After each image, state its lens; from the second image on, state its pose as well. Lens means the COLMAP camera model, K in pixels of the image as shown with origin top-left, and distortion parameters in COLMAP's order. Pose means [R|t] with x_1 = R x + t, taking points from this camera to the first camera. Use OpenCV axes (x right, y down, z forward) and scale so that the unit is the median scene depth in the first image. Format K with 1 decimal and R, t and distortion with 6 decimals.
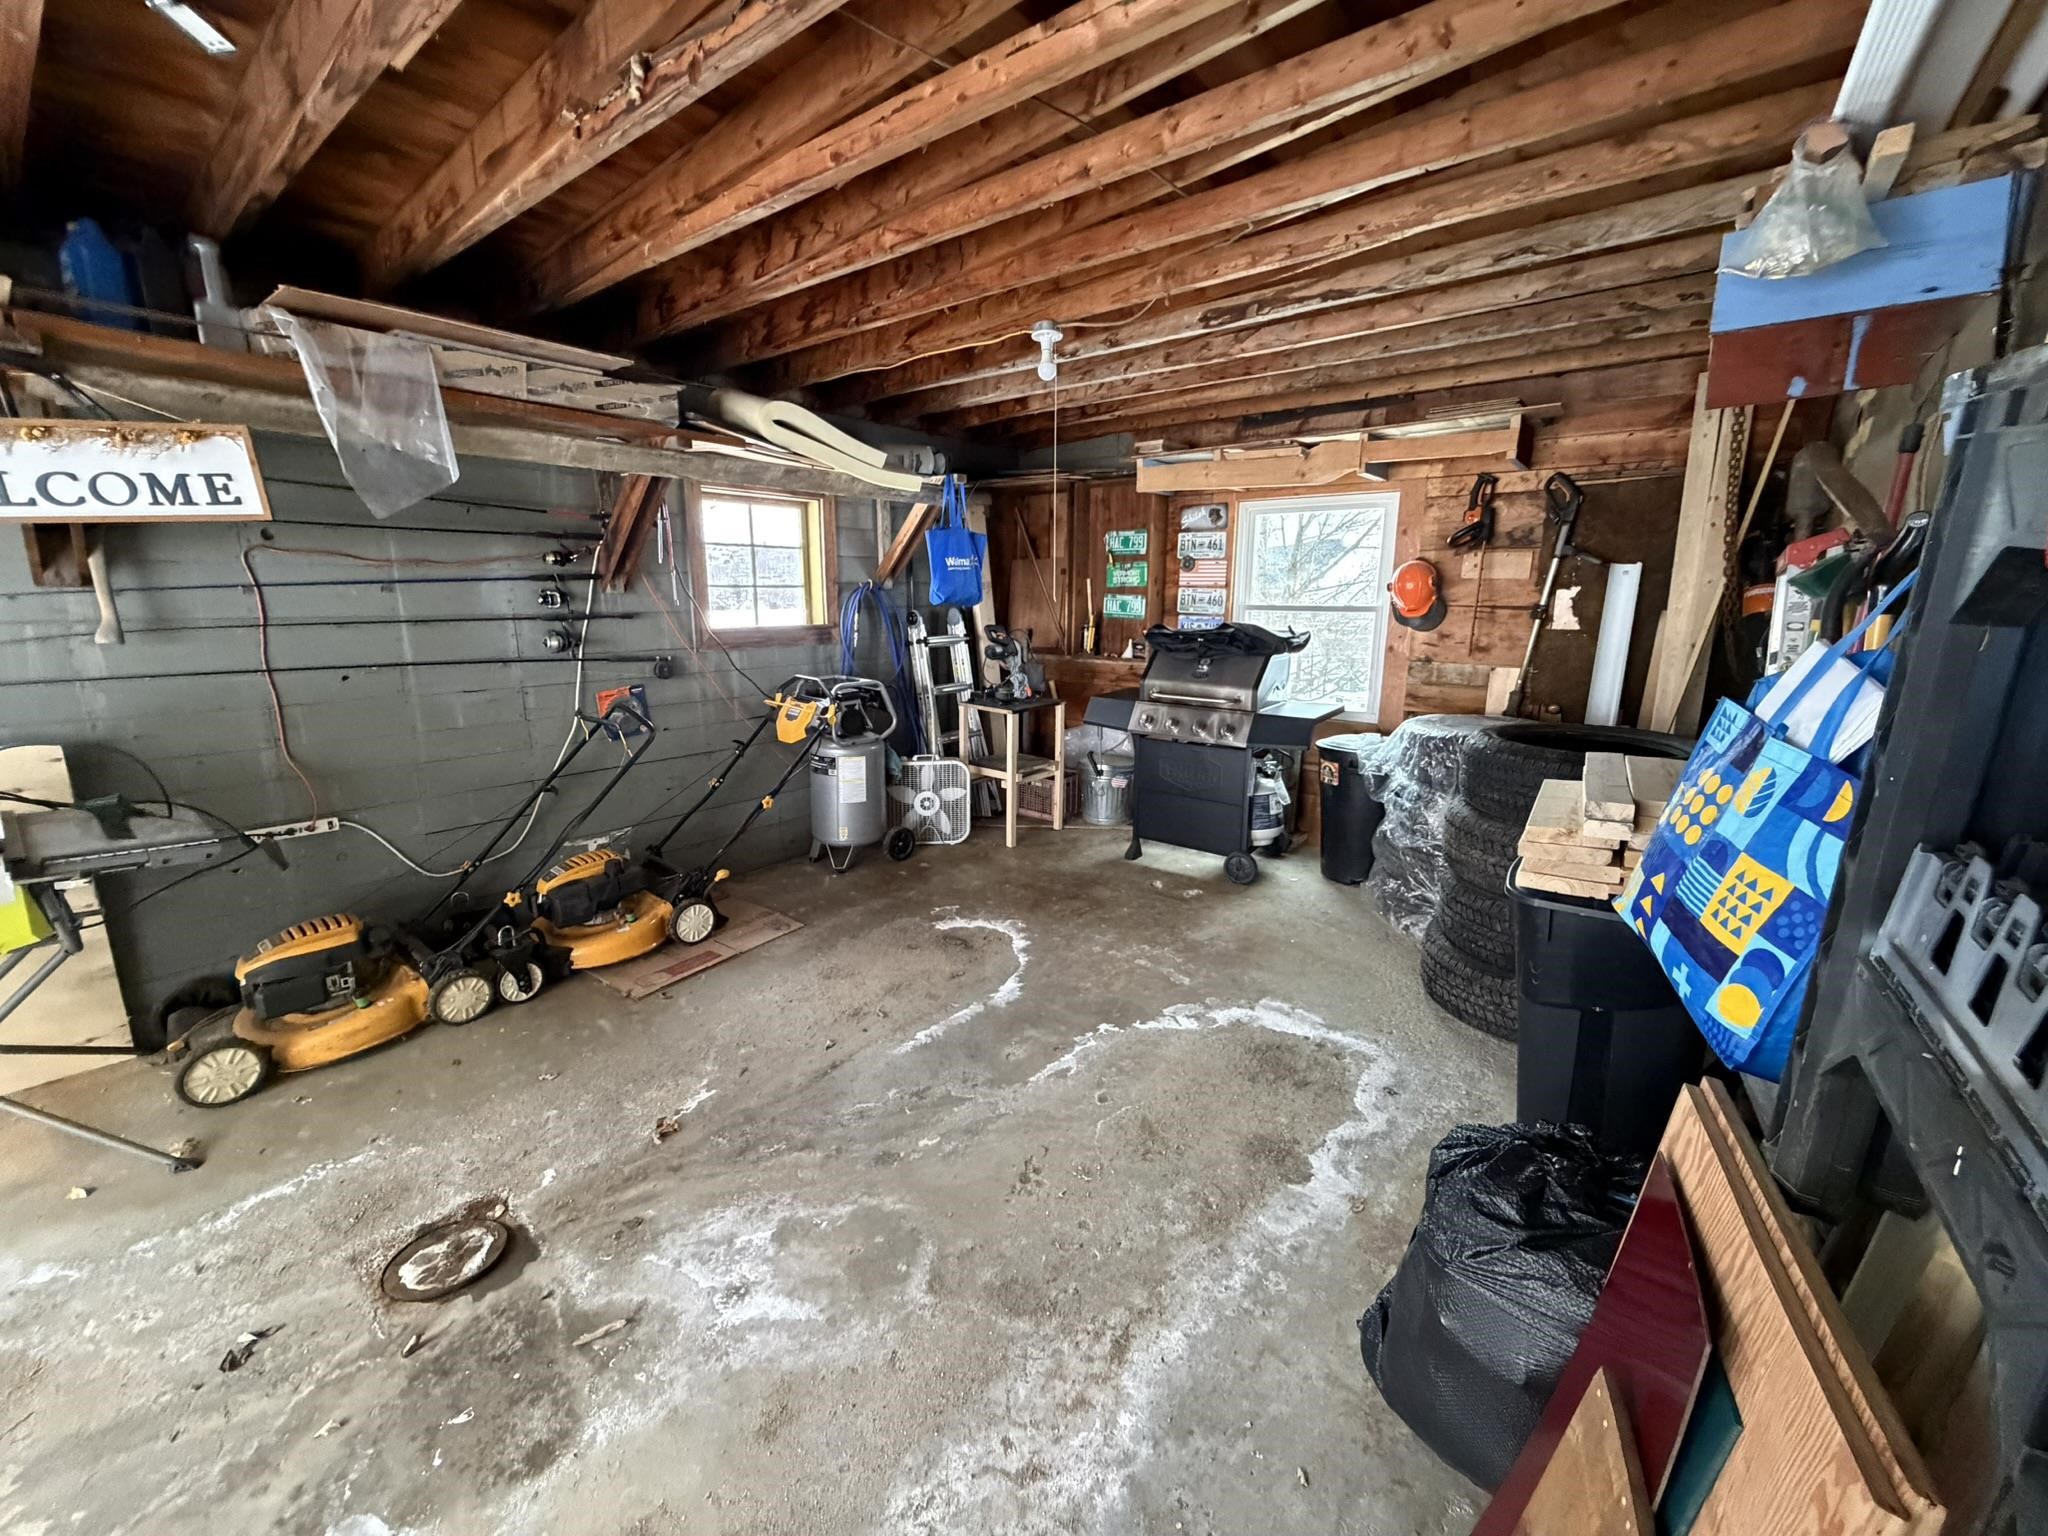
lens RADIAL K [[815.1, 0, 1017.8], [0, 815.1, 765.3], [0, 0, 1]] dist [-0.001274, 0.000215]
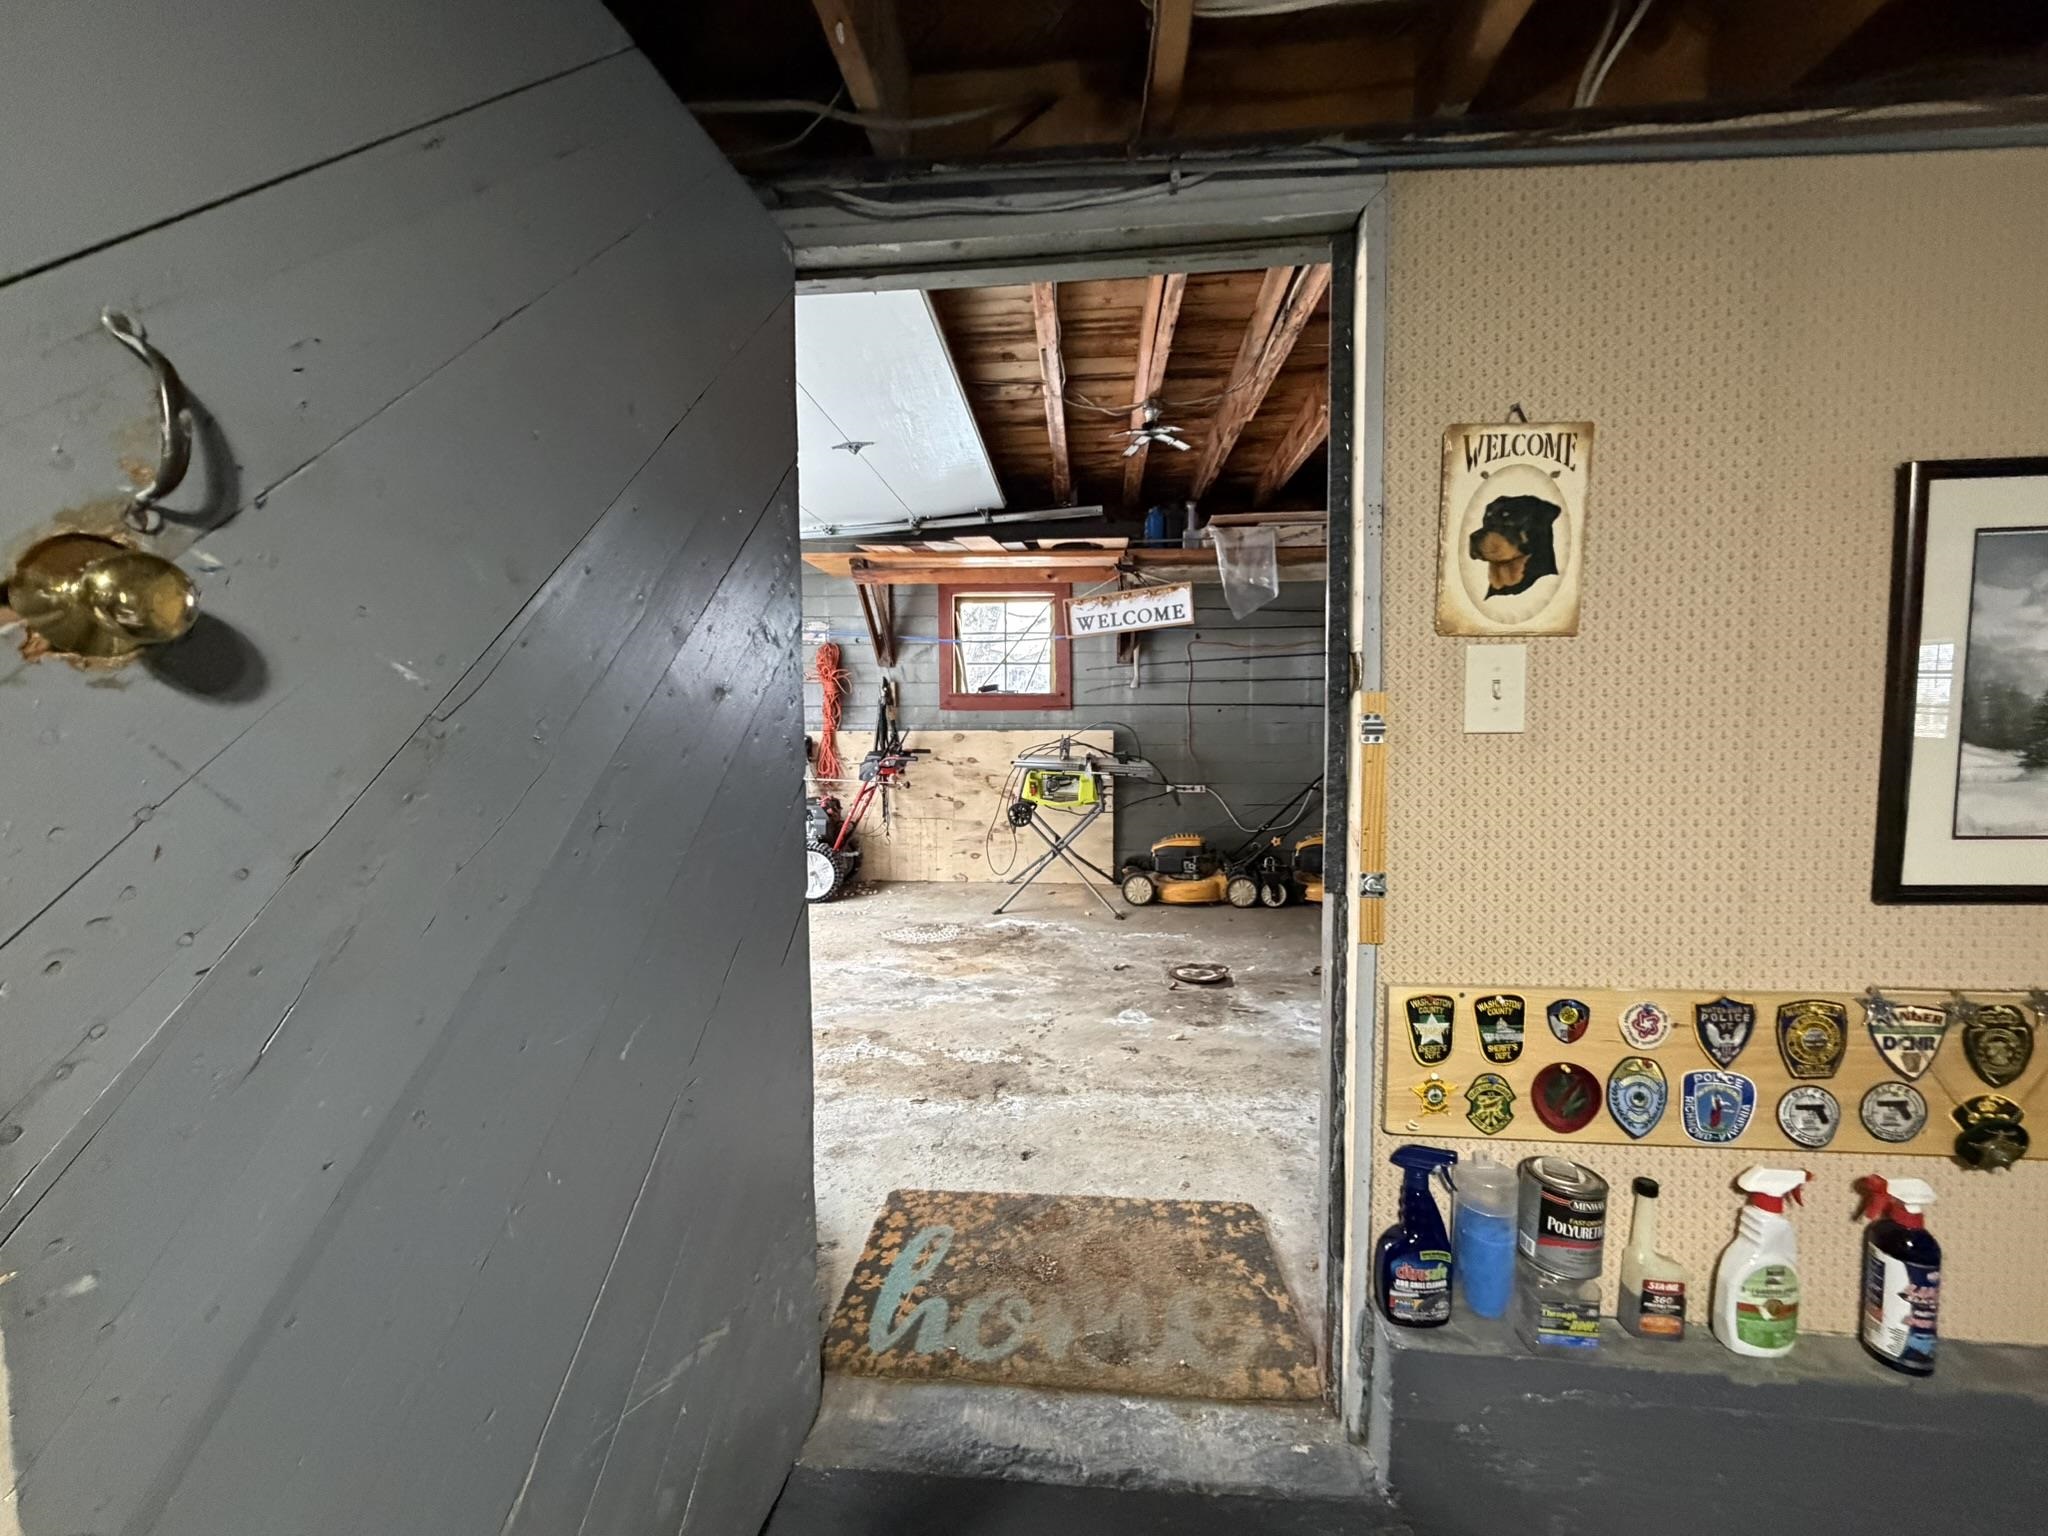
lens RADIAL K [[815.1, 0, 1017.8], [0, 815.1, 765.3], [0, 0, 1]] dist [-0.001274, 0.000215]
pose [[0.543779, 0.044658, -0.838039, 0.621305], [-0.165903, 0.984597, -0.055182, 0.252763], [0.822667, 0.169040, 0.542812, -0.460896]]
